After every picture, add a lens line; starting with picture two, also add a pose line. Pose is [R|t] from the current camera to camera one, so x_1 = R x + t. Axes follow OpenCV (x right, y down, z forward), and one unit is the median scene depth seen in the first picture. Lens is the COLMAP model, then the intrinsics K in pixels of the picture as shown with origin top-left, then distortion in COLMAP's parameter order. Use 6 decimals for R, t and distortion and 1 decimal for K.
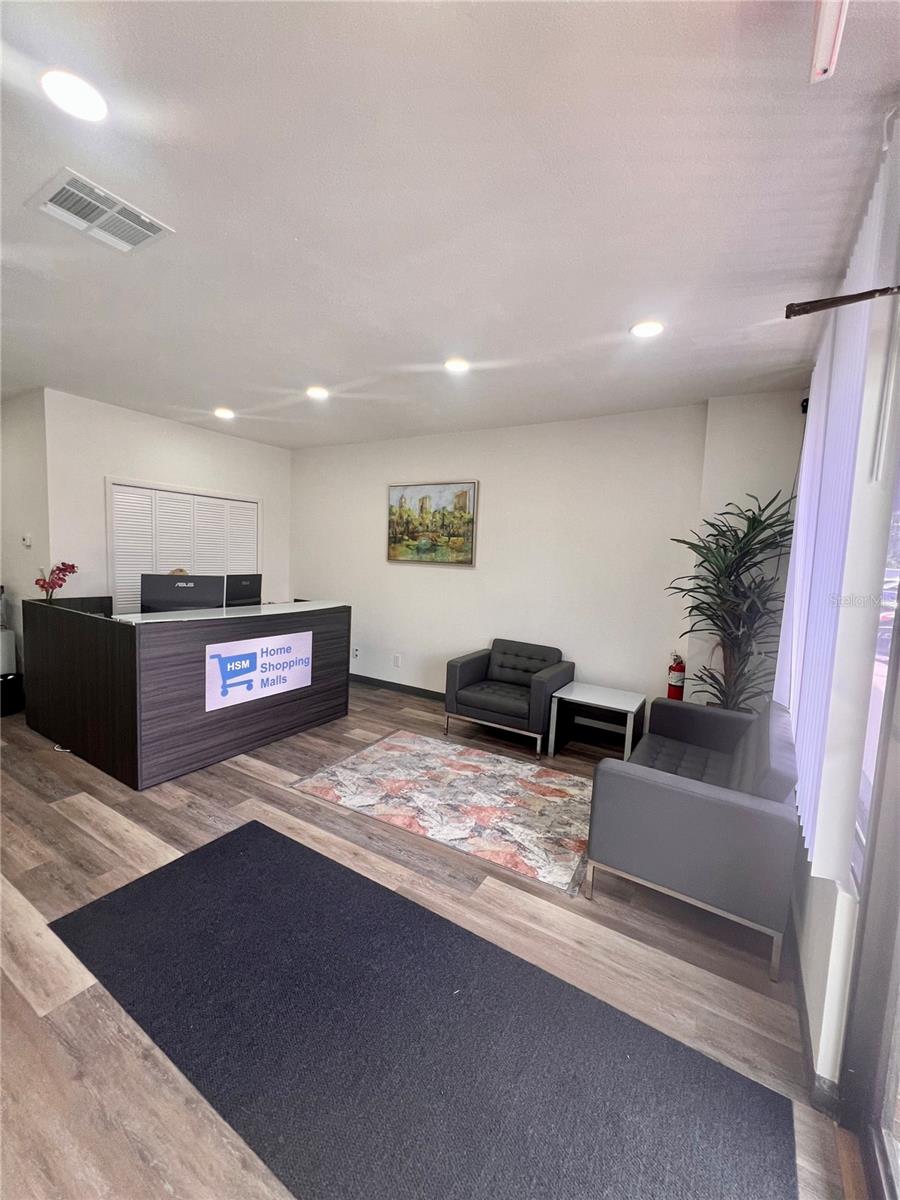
lens RADIAL K [[478.2, 0, 452.7], [0, 478.2, 598.7], [0, 0, 1]] dist [-0.002340, 0.000192]
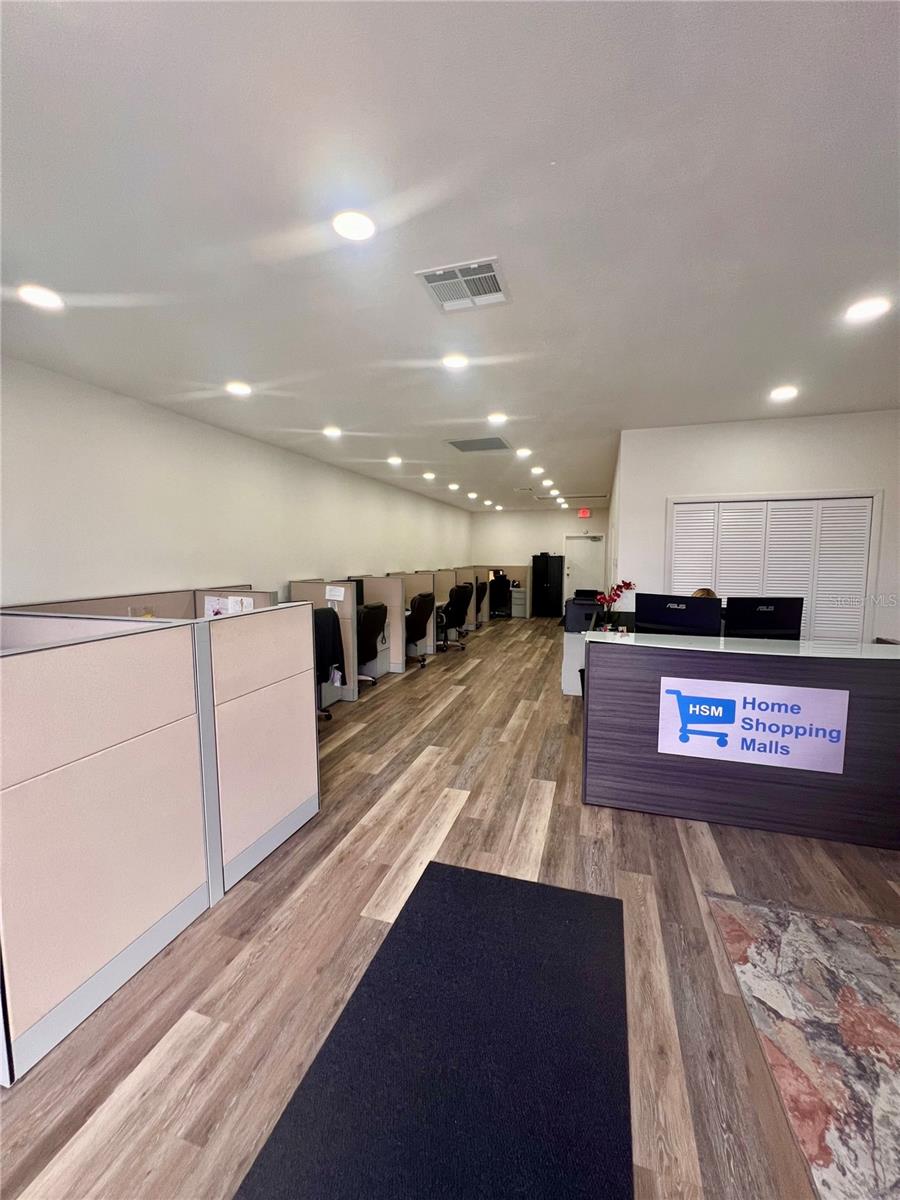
lens RADIAL K [[479.2, 0, 452.2], [0, 479.2, 598.8], [0, 0, 1]] dist [-0.001478, 0.000151]
pose [[0.241277, 0.042835, -0.969511, 0.214651], [-0.073377, 0.996971, 0.025787, -0.035798], [0.967678, 0.064918, 0.243689, 0.374019]]
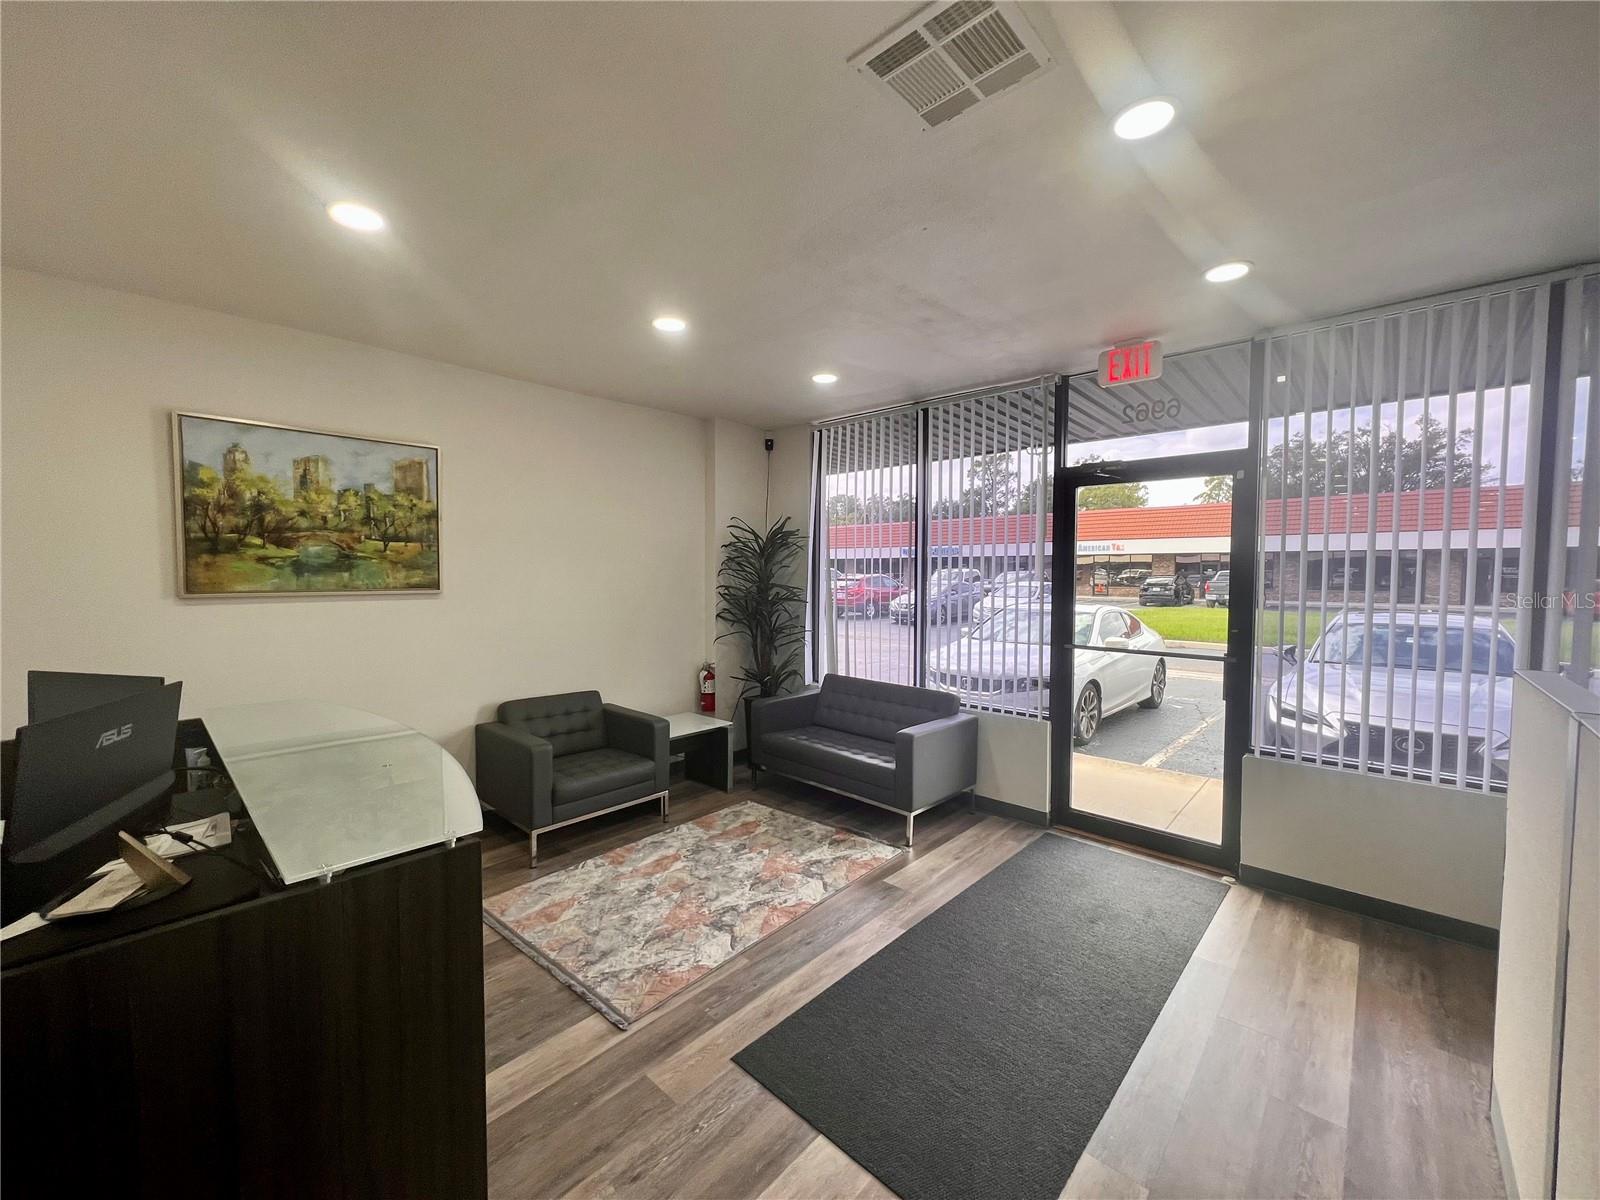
lens RADIAL K [[637.7, 0, 798.0], [0, 637.7, 597.5], [0, 0, 1]] dist [-0.002340, 0.000192]
pose [[0.198573, -0.082249, 0.976629, -0.834582], [0.093419, 0.993524, 0.064677, -0.094683], [-0.975624, 0.078392, 0.204971, 0.552512]]
